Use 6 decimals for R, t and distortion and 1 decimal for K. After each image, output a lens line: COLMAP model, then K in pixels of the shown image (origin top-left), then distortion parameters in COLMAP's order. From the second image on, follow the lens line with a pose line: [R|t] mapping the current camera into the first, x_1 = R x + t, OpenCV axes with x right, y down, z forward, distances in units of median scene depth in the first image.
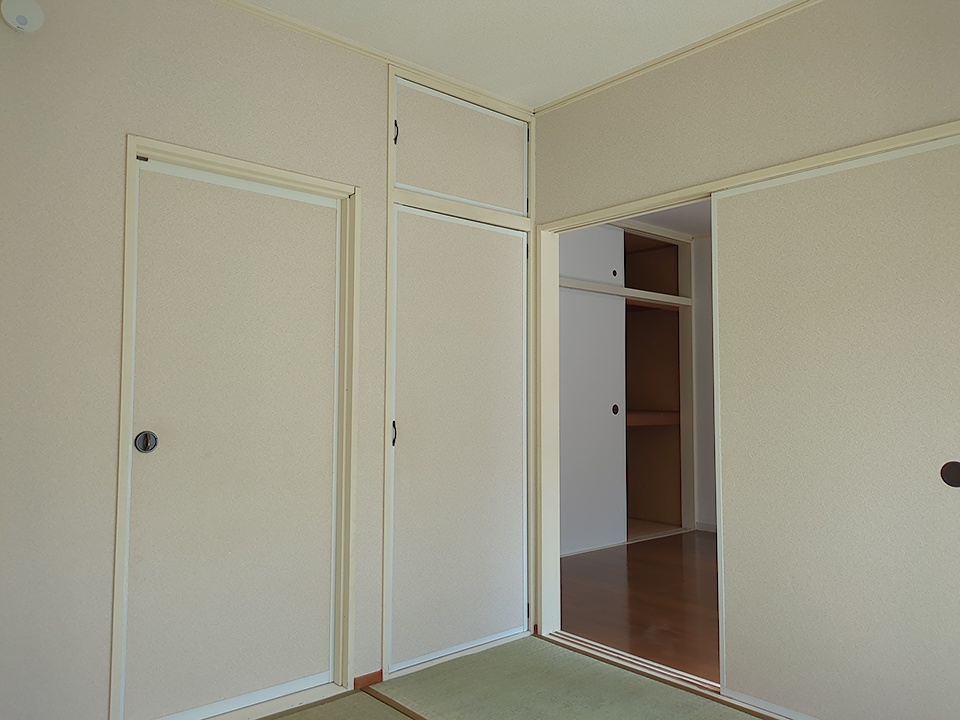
lens RADIAL K [[720.1, 0, 473.6], [0, 720.1, 357.6], [0, 0, 1]] dist [0.030590, -0.017034]
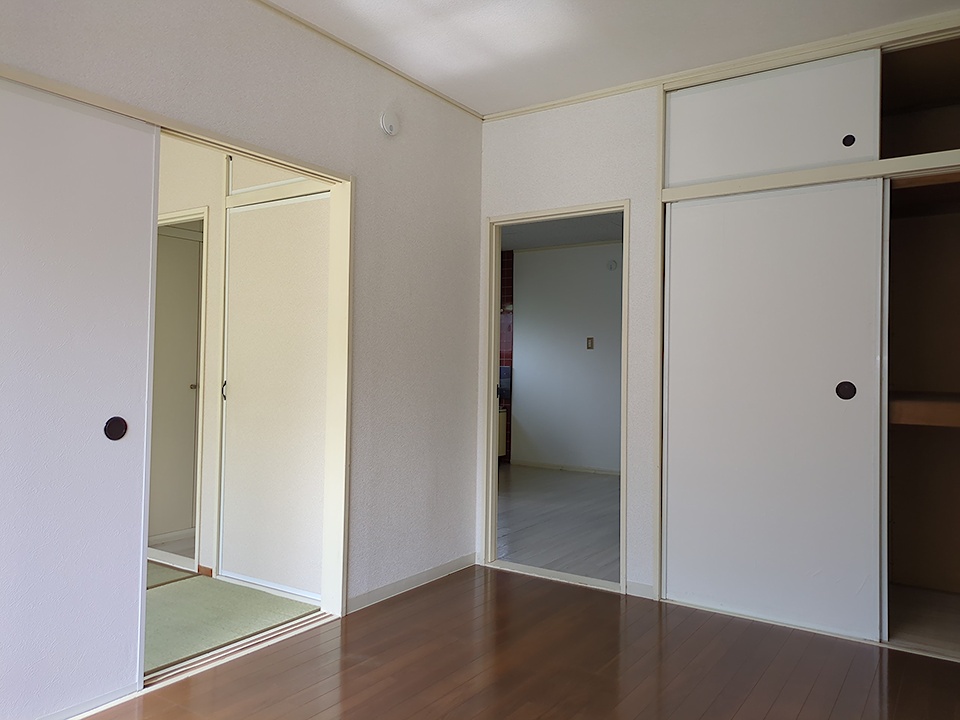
lens RADIAL K [[720.1, 0, 480.6], [0, 720.1, 353.9], [0, 0, 1]] dist [0.030590, -0.017034]
pose [[0.257115, -0.012645, -0.966298, 0.641682], [0.044653, 0.999002, -0.001191, 0.031506], [0.965349, -0.042841, 0.257423, 0.575040]]
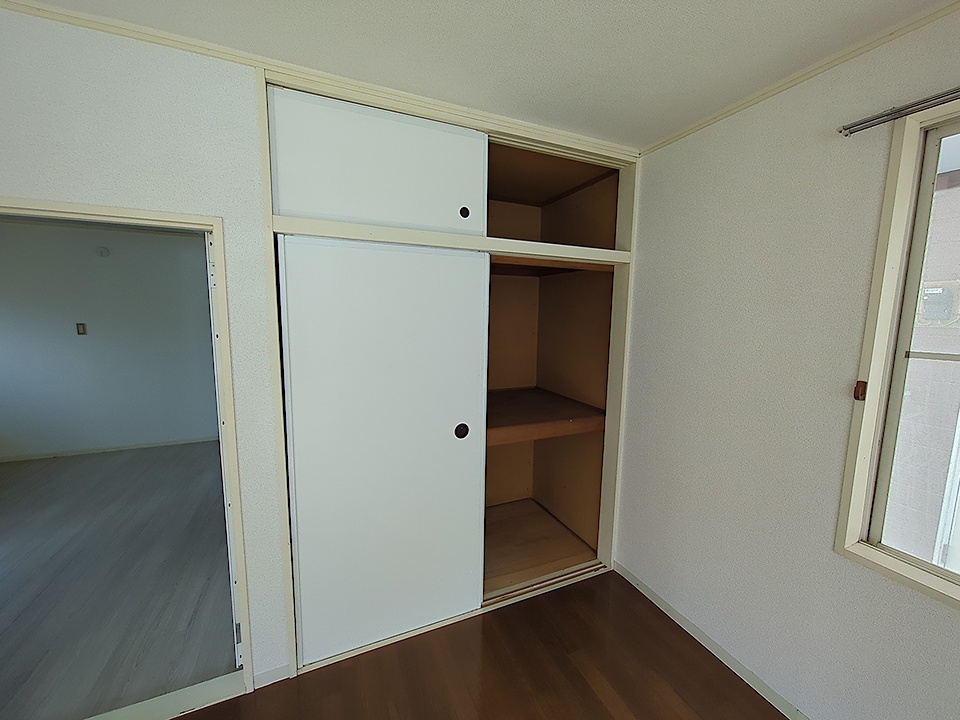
lens RADIAL K [[374.3, 0, 480.8], [0, 374.3, 359.7], [0, 0, 1]] dist [0.003258, 0.000468]
pose [[0.953242, 0.046806, -0.298563, 0.303517], [0.005470, 0.985099, 0.171899, -0.048528], [0.302160, -0.165495, 0.938782, 0.678553]]
